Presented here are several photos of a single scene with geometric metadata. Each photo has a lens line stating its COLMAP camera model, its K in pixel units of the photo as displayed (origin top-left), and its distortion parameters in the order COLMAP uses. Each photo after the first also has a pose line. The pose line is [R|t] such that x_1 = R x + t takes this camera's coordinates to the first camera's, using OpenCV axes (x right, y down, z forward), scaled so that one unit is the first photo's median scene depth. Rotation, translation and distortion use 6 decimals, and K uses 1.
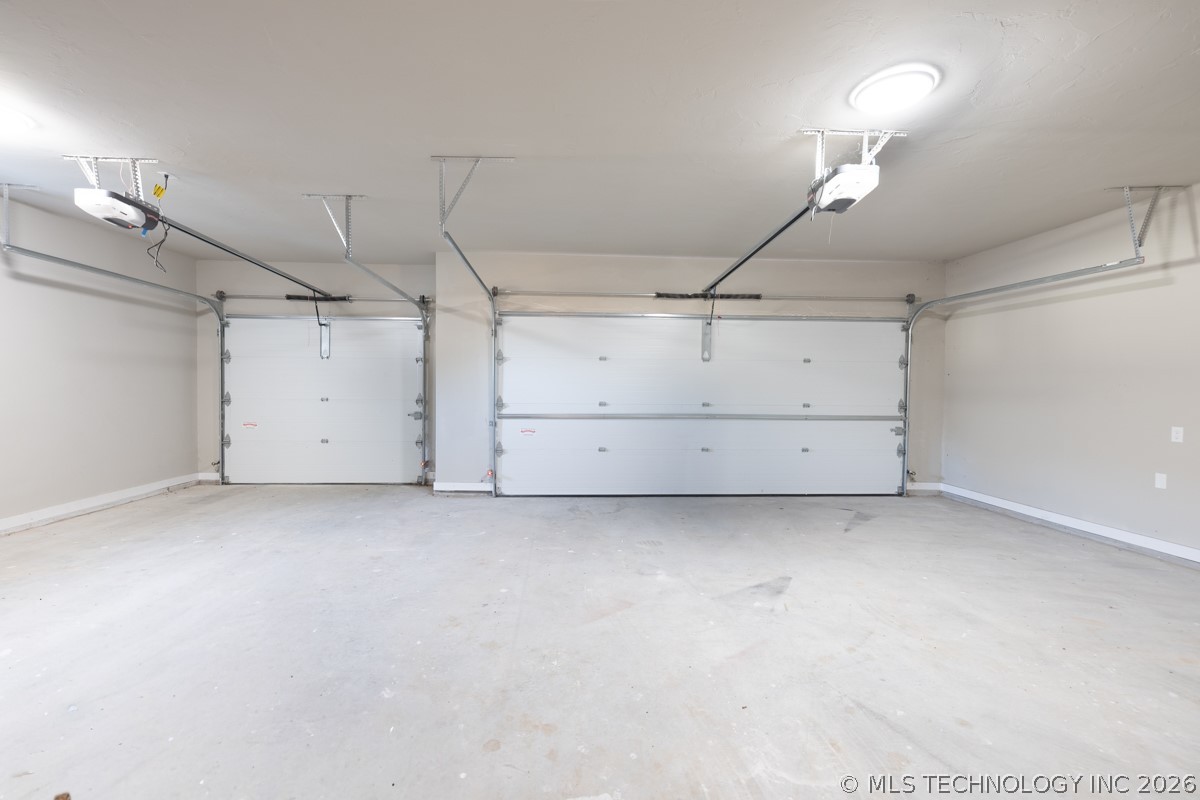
lens RADIAL K [[511.9, 0, 599.1], [0, 511.9, 396.2], [0, 0, 1]] dist [0.001216, 0.000237]
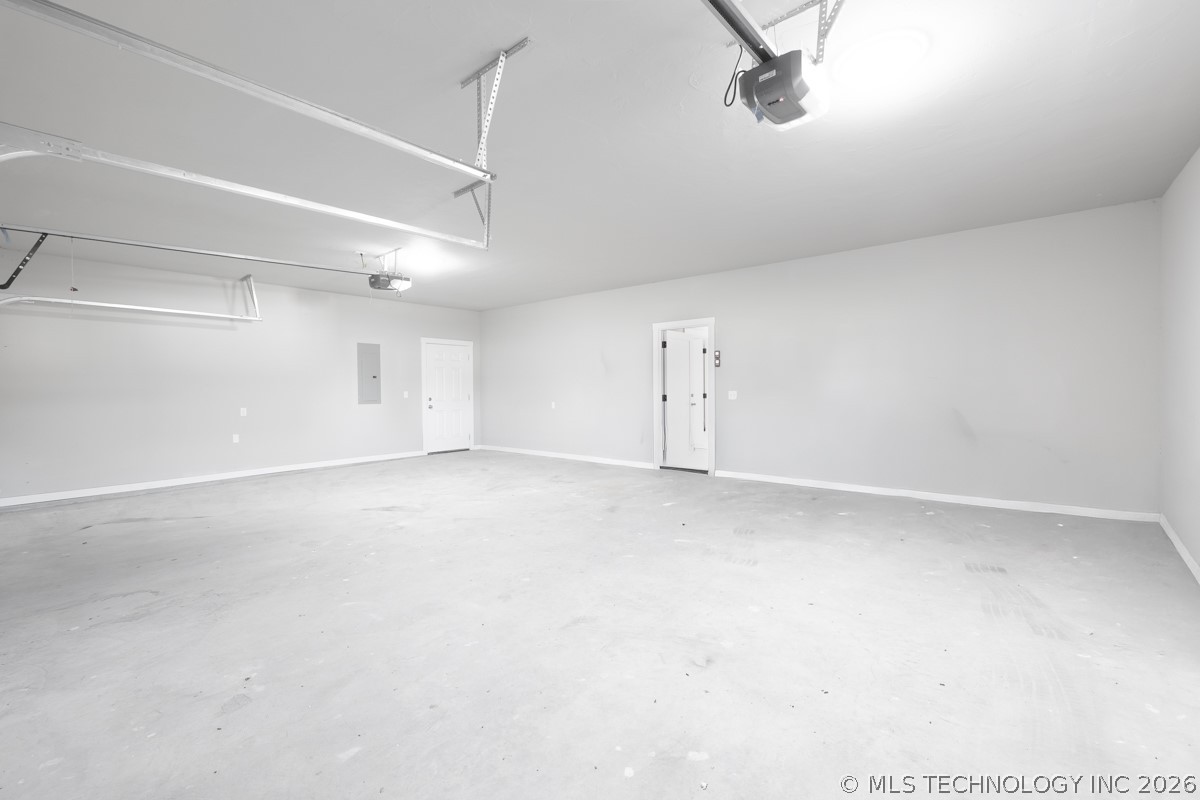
lens RADIAL K [[555.6, 0, 598.2], [0, 555.6, 395.9], [0, 0, 1]] dist [0.000168, 0.000011]
pose [[-0.733969, -0.013512, 0.679049, -1.174234], [0.020216, 0.998924, 0.041728, -0.041007], [-0.678882, 0.044355, -0.732906, 1.574026]]
